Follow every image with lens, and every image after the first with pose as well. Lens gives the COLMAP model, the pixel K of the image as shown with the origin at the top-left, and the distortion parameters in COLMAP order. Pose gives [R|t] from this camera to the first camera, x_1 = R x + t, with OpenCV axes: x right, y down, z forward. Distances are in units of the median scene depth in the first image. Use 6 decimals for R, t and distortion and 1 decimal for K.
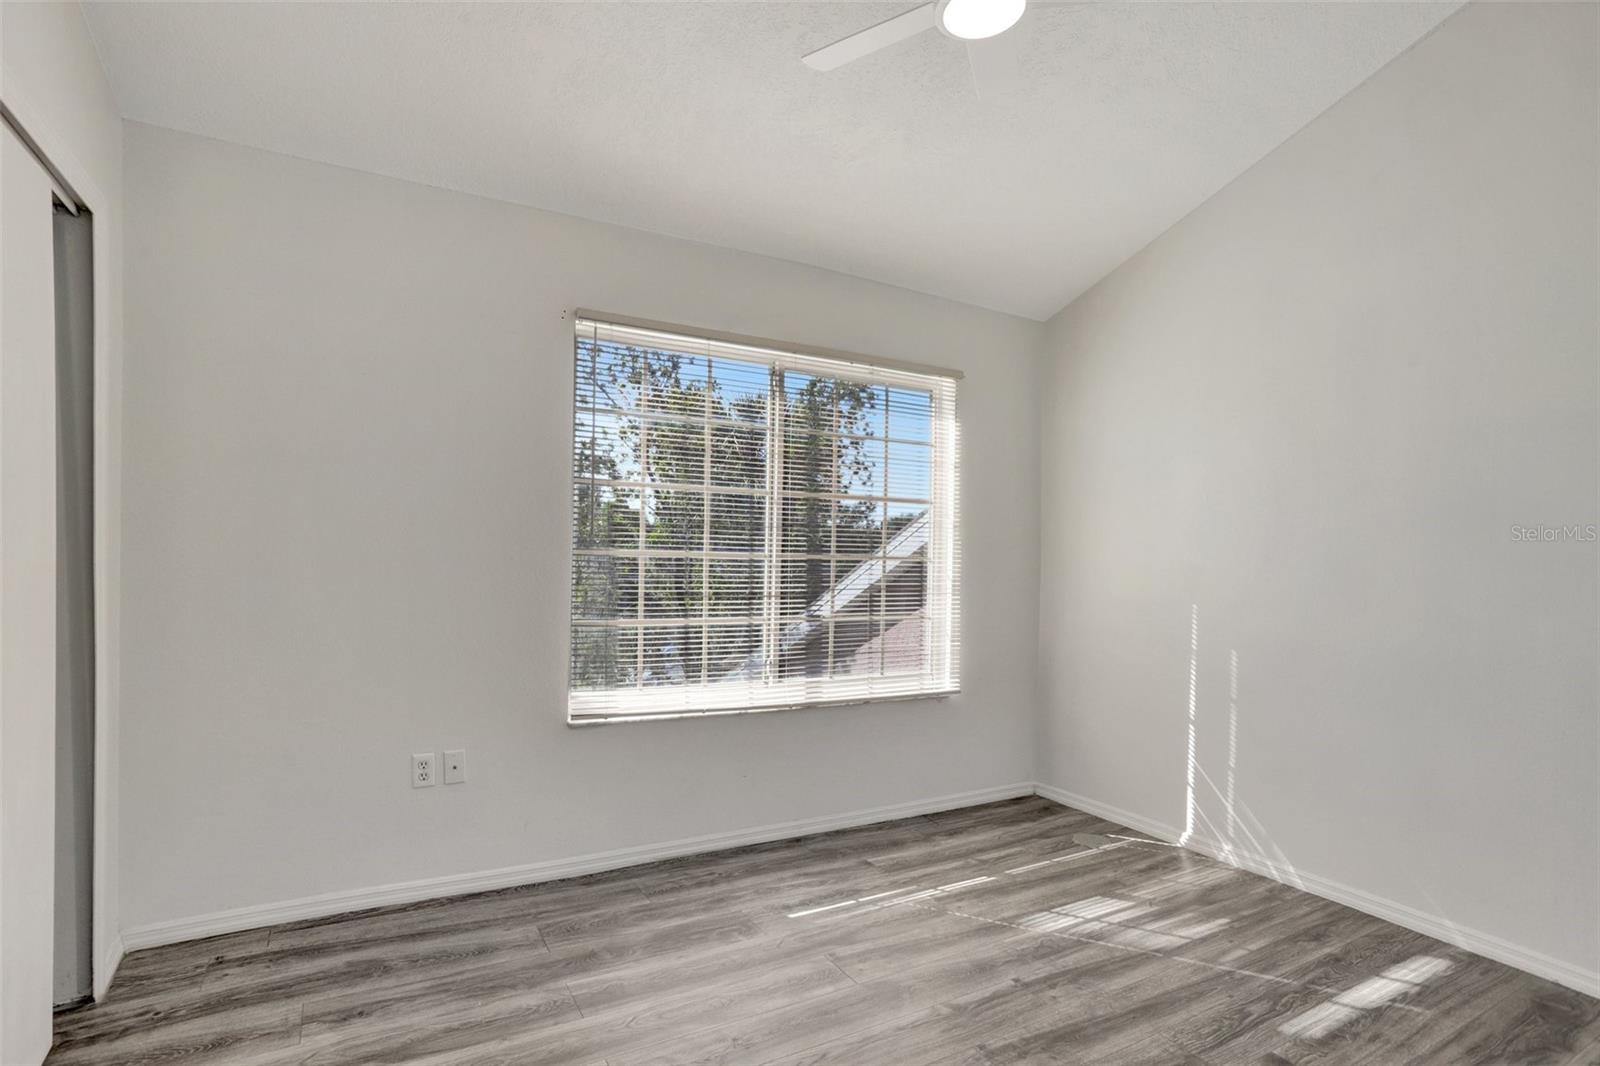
lens RADIAL K [[783.9, 0, 804.7], [0, 783.9, 535.0], [0, 0, 1]] dist [-0.075242, 0.032083]
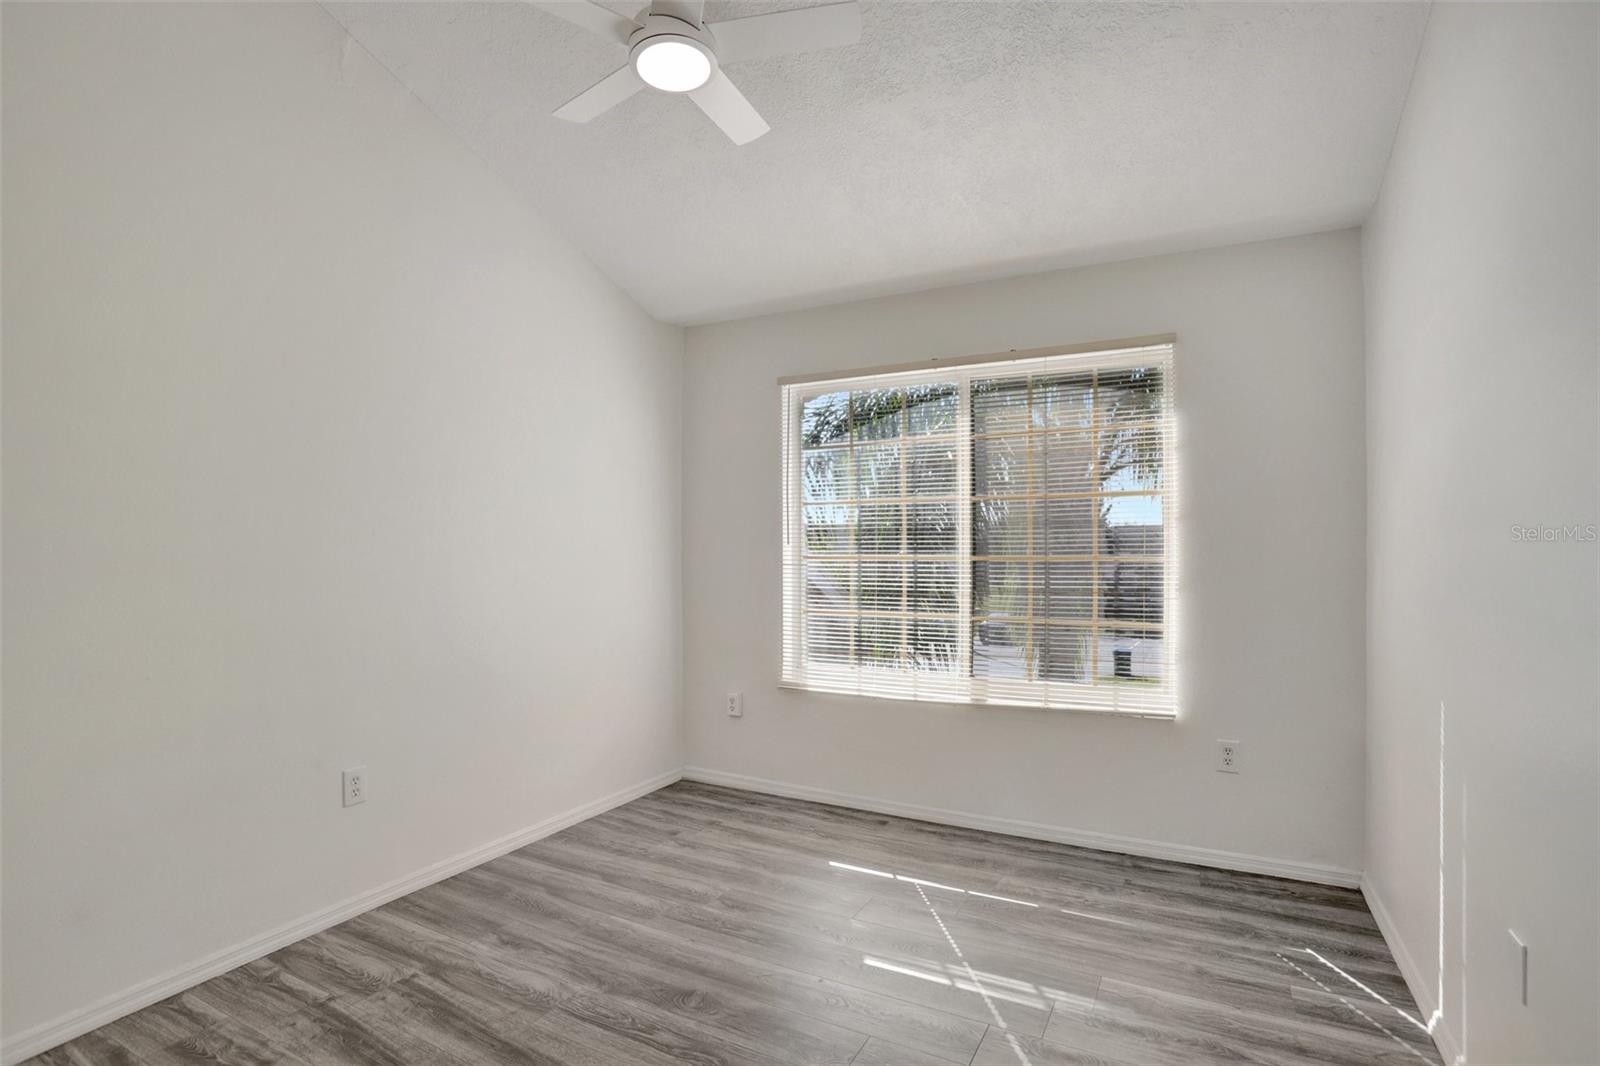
lens RADIAL K [[783.9, 0, 804.0], [0, 783.9, 524.7], [0, 0, 1]] dist [-0.075242, 0.032083]
pose [[0.527516, -0.046600, -0.848266, 0.758429], [0.026305, 0.998912, -0.038518, 0.017293], [0.849138, -0.001995, 0.528167, 0.265994]]
